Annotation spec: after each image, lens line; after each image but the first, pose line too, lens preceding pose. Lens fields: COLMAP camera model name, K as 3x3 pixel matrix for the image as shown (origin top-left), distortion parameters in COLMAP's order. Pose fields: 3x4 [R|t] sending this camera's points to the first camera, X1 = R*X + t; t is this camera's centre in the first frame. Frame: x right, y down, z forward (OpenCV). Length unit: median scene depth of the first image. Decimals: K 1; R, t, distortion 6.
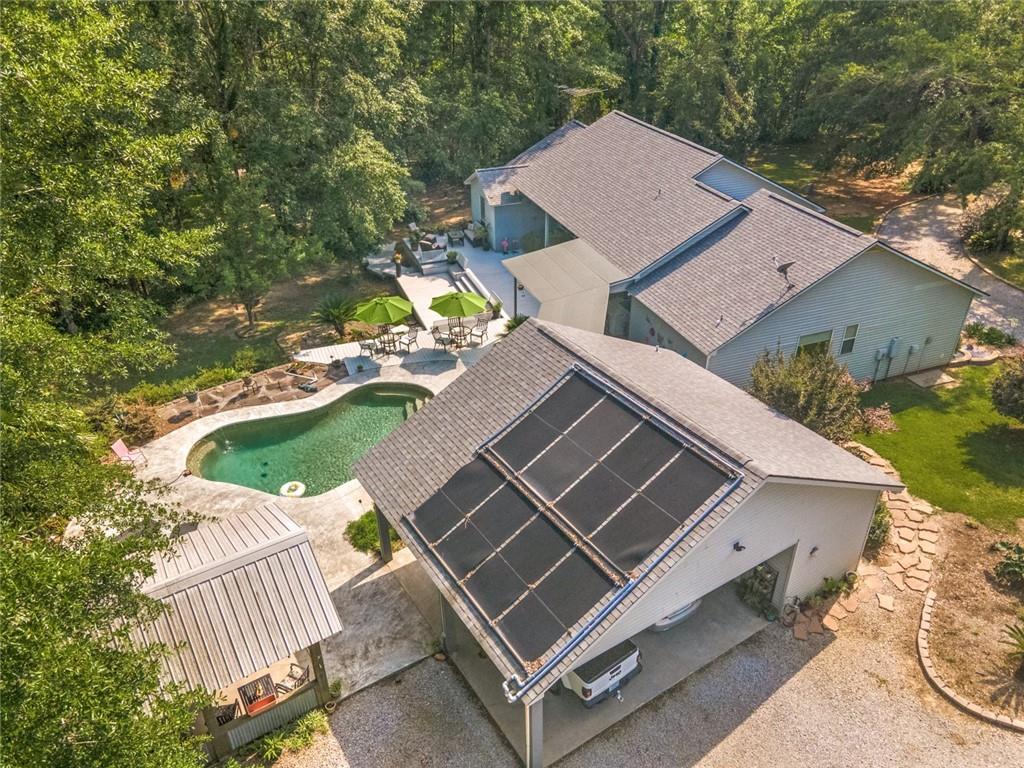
lens RADIAL K [[744.5, 0, 512.0], [0, 744.5, 384.0], [0, 0, 1]] dist [0.036138, -0.003421]
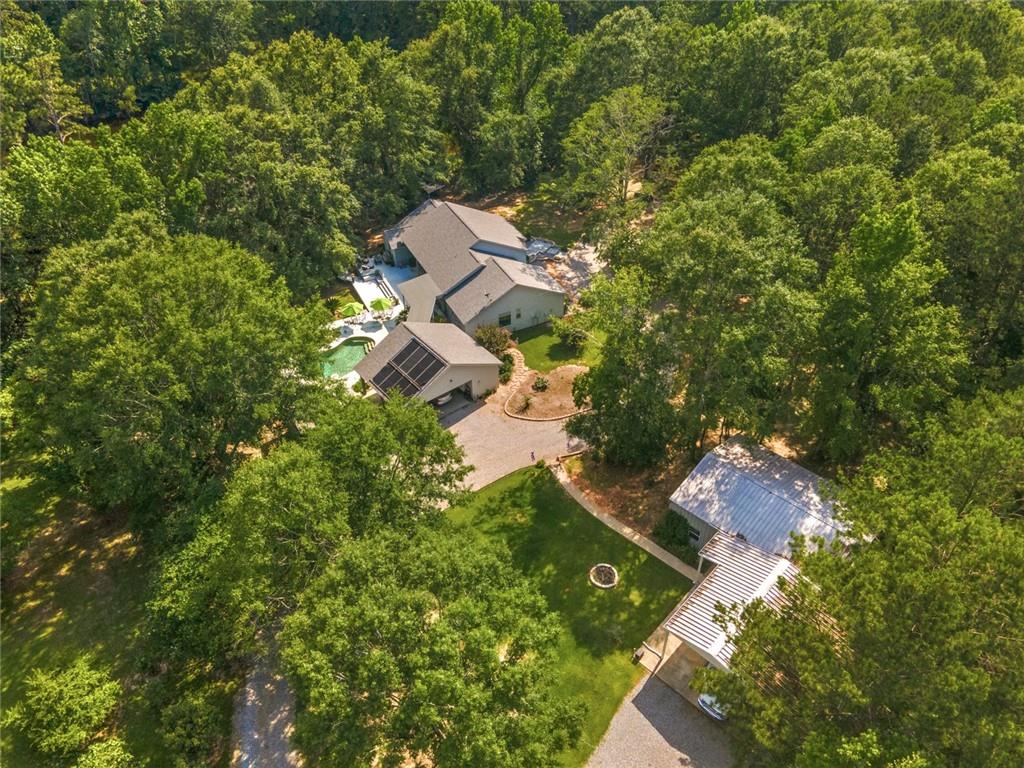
lens RADIAL K [[744.5, 0, 512.0], [0, 744.5, 384.0], [0, 0, 1]] dist [0.036138, -0.003421]
pose [[0.994990, -0.064703, 0.076212, 0.177528], [0.052935, 0.987657, 0.147415, -0.202806], [-0.084810, -0.142642, 0.986134, -1.752665]]
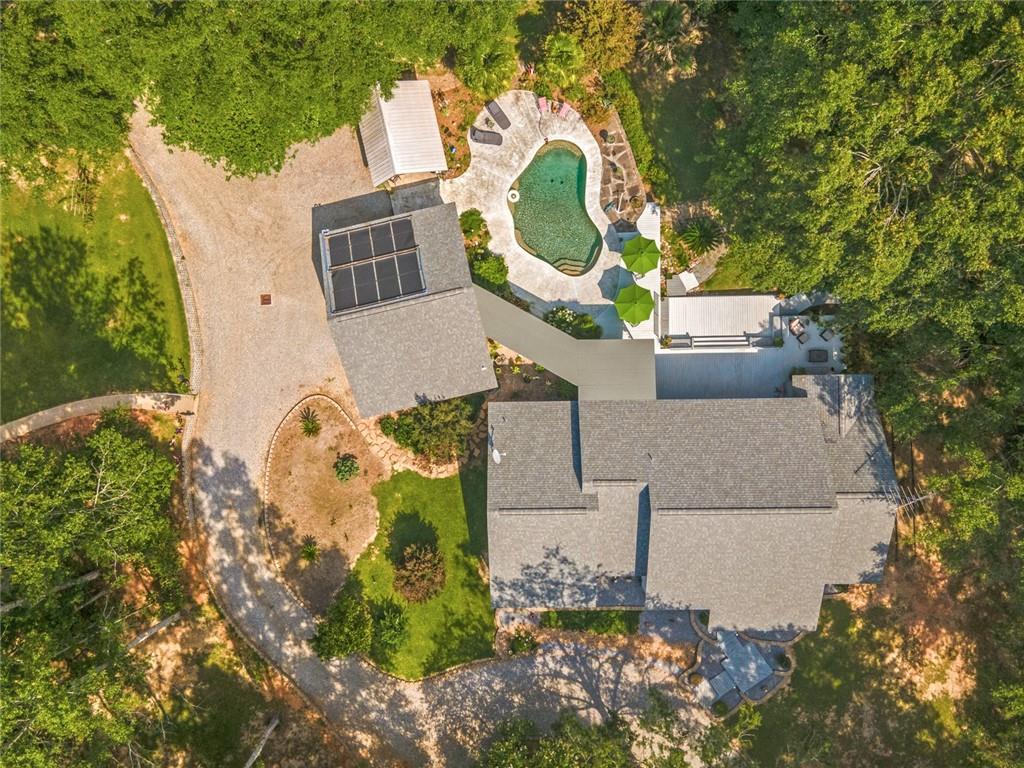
lens RADIAL K [[744.5, 0, 512.0], [0, 744.5, 384.0], [0, 0, 1]] dist [0.036138, -0.003421]
pose [[-0.331942, 0.943295, -0.003119, 0.173950], [-0.473958, -0.163924, 0.865155, -1.382059], [0.815584, 0.288660, 0.501495, 0.104895]]
